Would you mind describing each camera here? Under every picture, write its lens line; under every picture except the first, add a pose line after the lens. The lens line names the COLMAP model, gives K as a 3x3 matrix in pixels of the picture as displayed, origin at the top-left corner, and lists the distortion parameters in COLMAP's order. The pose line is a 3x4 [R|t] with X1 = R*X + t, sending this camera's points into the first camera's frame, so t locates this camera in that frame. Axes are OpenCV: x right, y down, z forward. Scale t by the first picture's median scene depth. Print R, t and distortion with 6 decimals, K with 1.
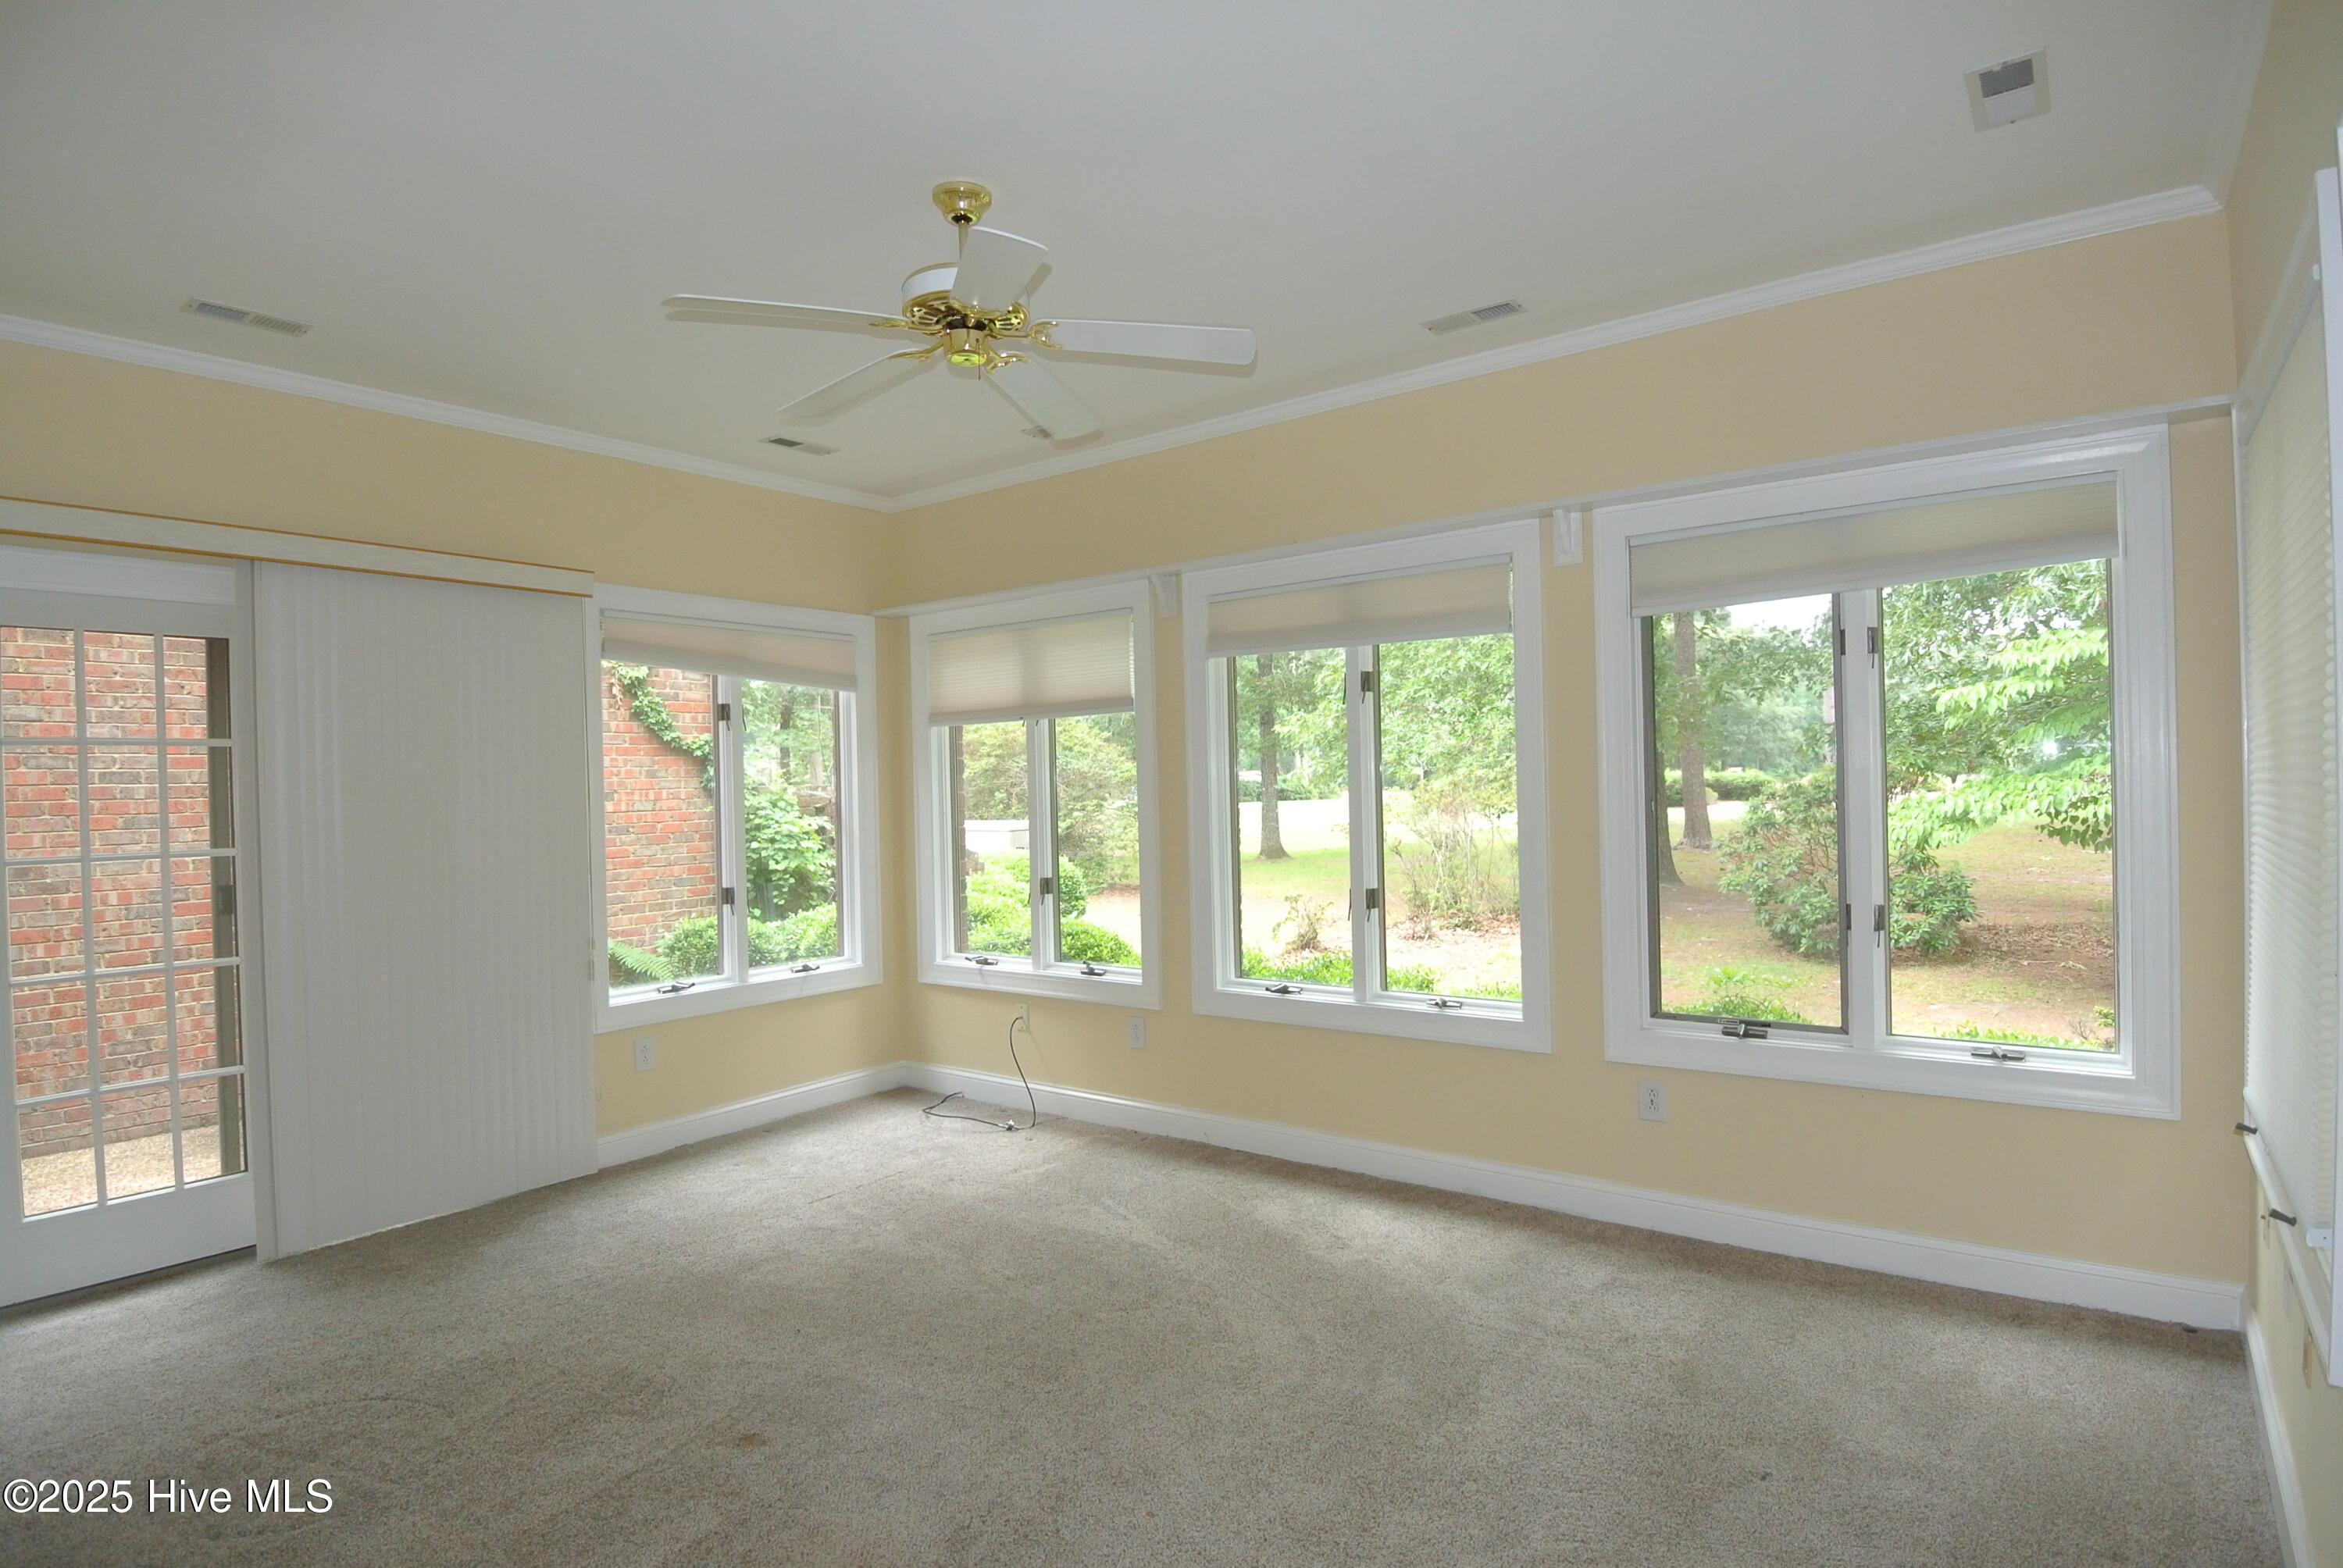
lens RADIAL K [[1238.2, 0, 1162.4], [0, 1238.2, 790.9], [0, 0, 1]] dist [0.012239, -0.032158]
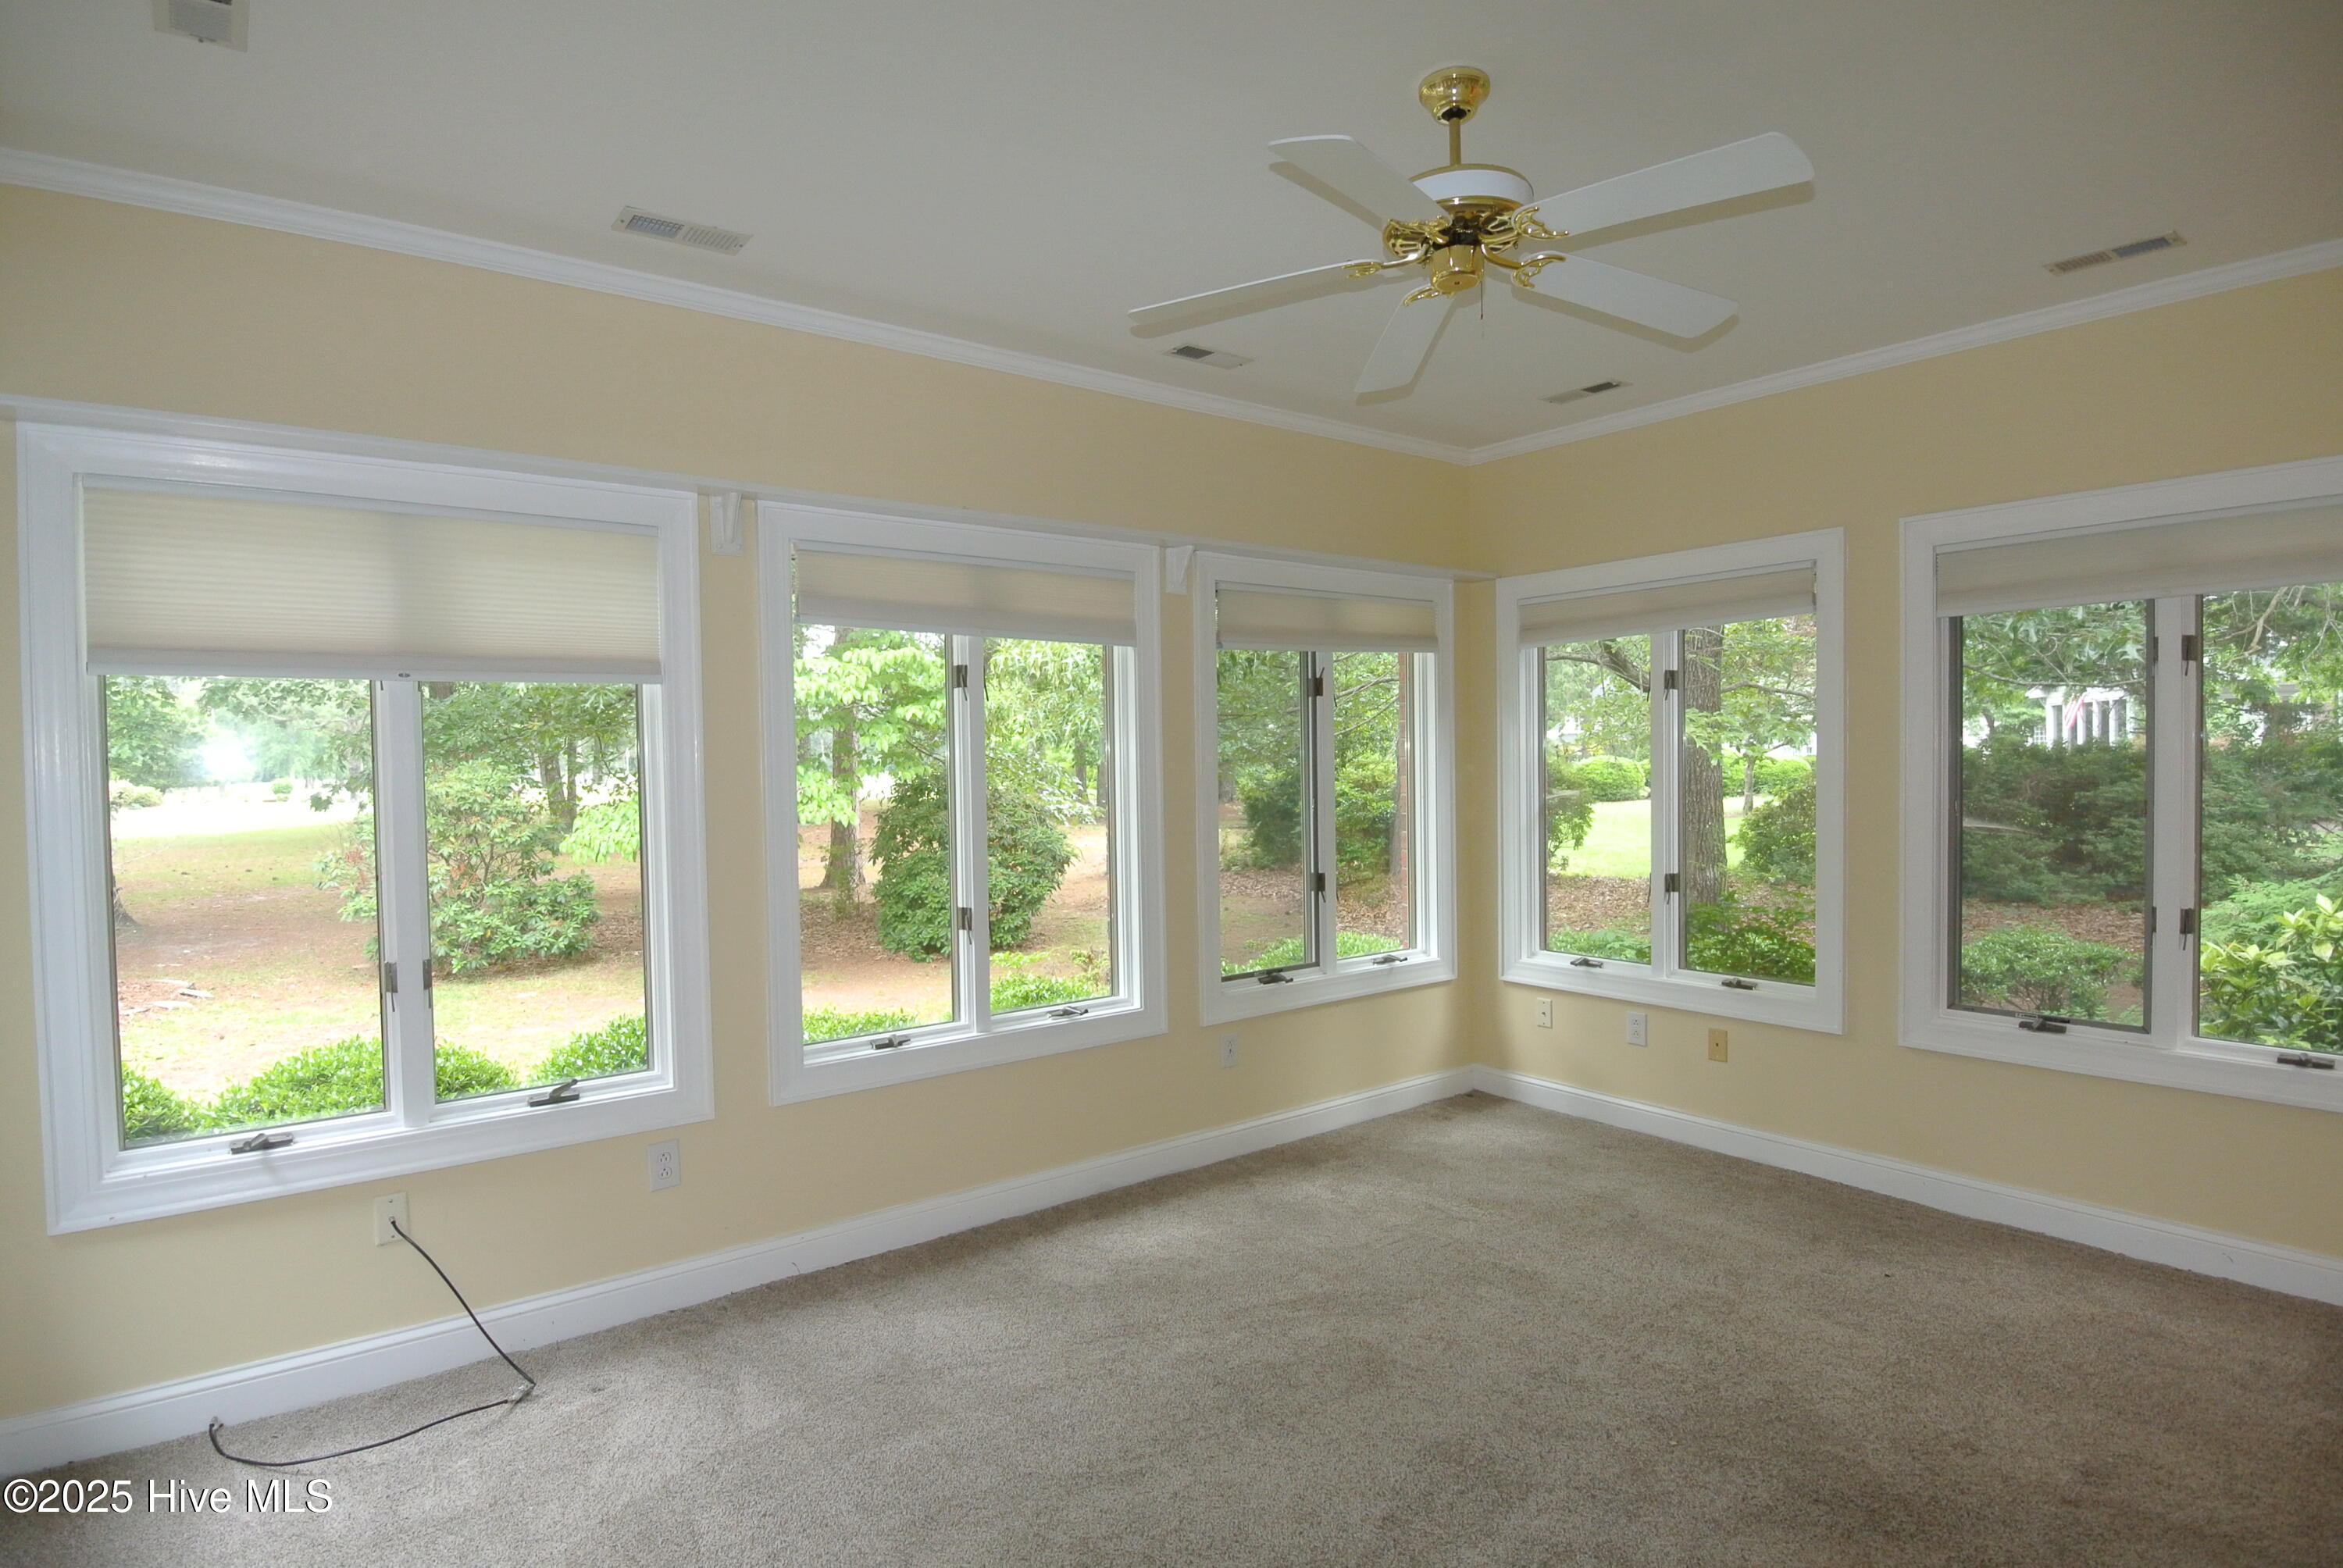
lens RADIAL K [[1238.2, 0, 1162.4], [0, 1238.2, 790.9], [0, 0, 1]] dist [0.012239, -0.032158]
pose [[0.261030, -0.001698, 0.965329, -0.757422], [0.011991, 0.999927, -0.001483, -0.002345], [-0.965256, 0.011962, 0.261031, 0.717240]]
